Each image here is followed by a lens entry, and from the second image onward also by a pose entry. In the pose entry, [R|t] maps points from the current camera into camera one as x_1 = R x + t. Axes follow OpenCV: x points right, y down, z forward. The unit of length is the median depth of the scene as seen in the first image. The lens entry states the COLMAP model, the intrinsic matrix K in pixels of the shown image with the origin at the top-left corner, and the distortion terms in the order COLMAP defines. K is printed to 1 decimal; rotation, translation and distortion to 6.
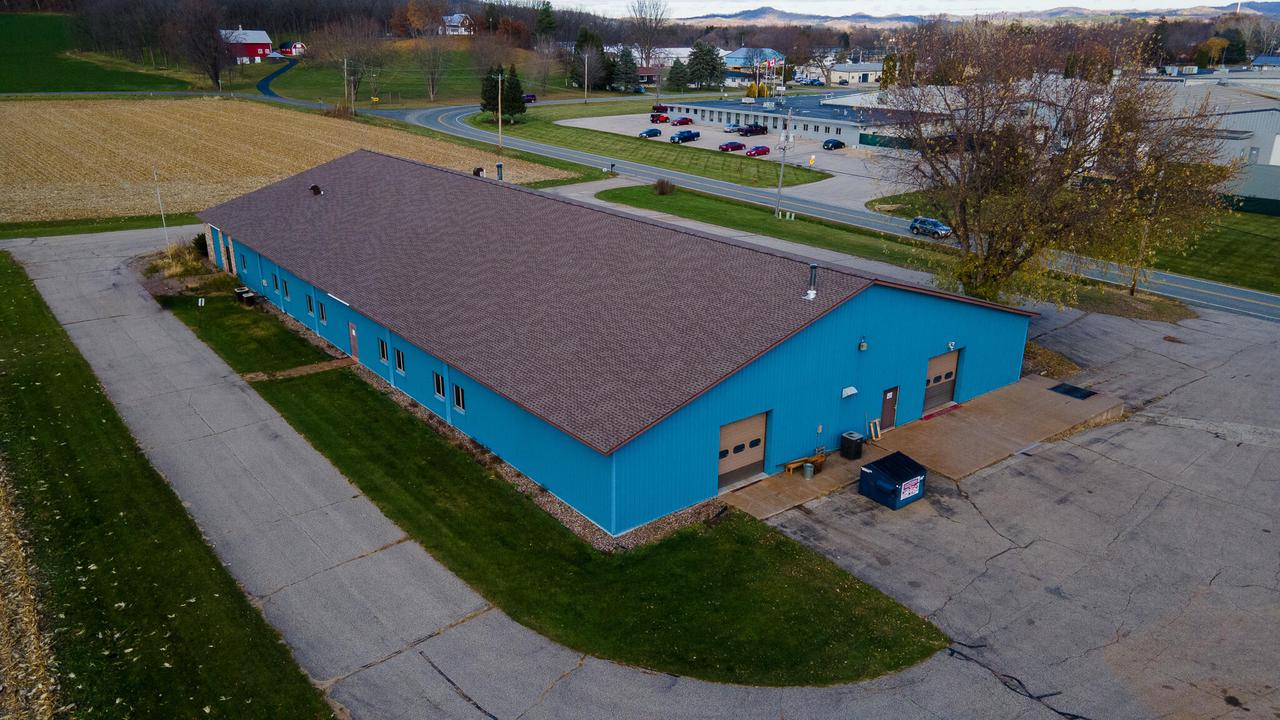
lens RADIAL K [[933.4, 0, 631.5], [0, 933.4, 354.4], [0, 0, 1]] dist [0.028846, 0.022736]
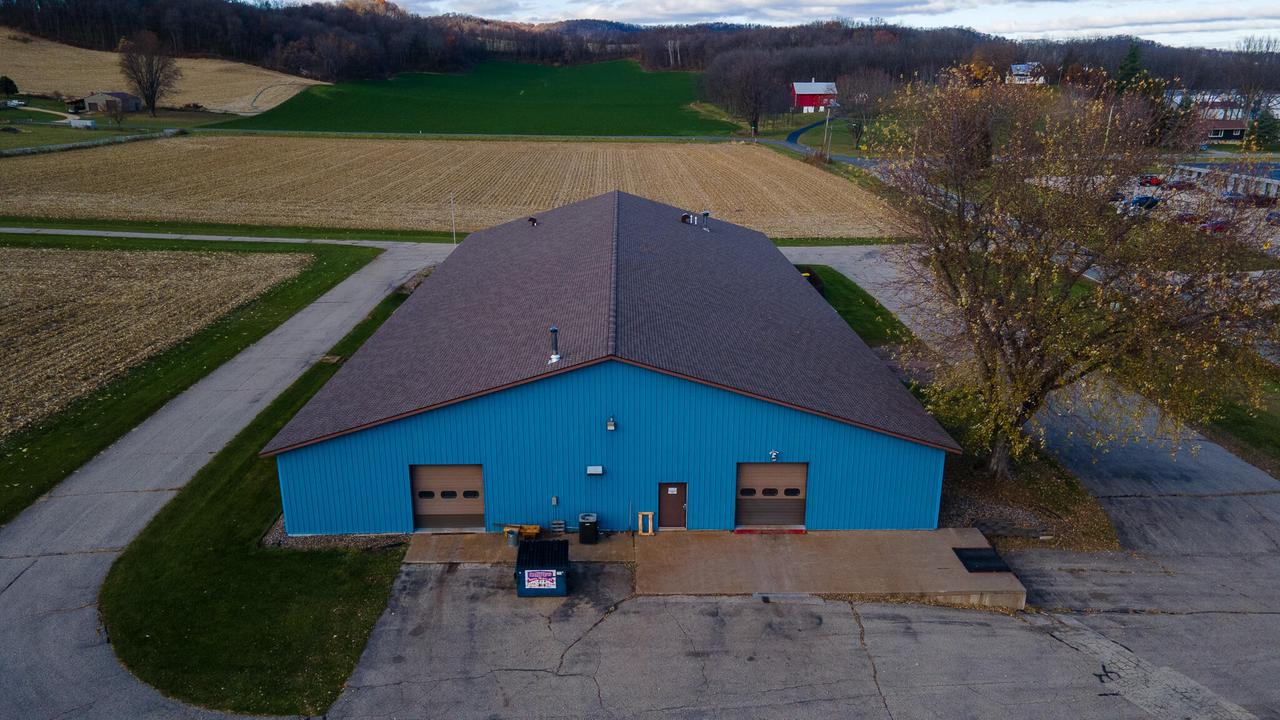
lens RADIAL K [[933.4, 0, 635.9], [0, 933.4, 361.3], [0, 0, 1]] dist [0.028846, 0.022736]
pose [[0.801042, 0.169950, -0.573977, 0.774243], [-0.193493, 0.980890, 0.020395, -0.093040], [0.566474, 0.094723, 0.818618, 0.253945]]
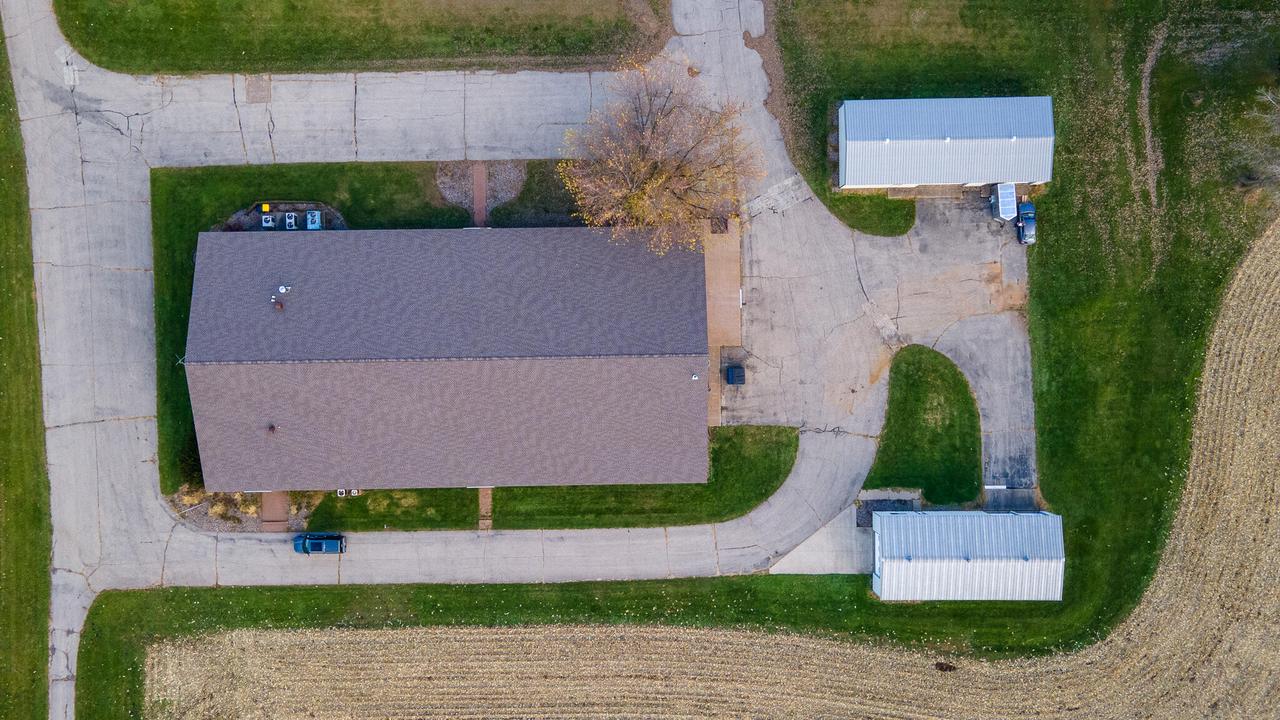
lens RADIAL K [[933.4, 0, 638.4], [0, 933.4, 359.1], [0, 0, 1]] dist [0.028846, 0.022736]
pose [[0.597113, -0.801904, -0.020174, 0.183752], [0.263065, 0.172000, 0.949322, -2.379609], [-0.757795, -0.572160, 0.313656, 0.344198]]
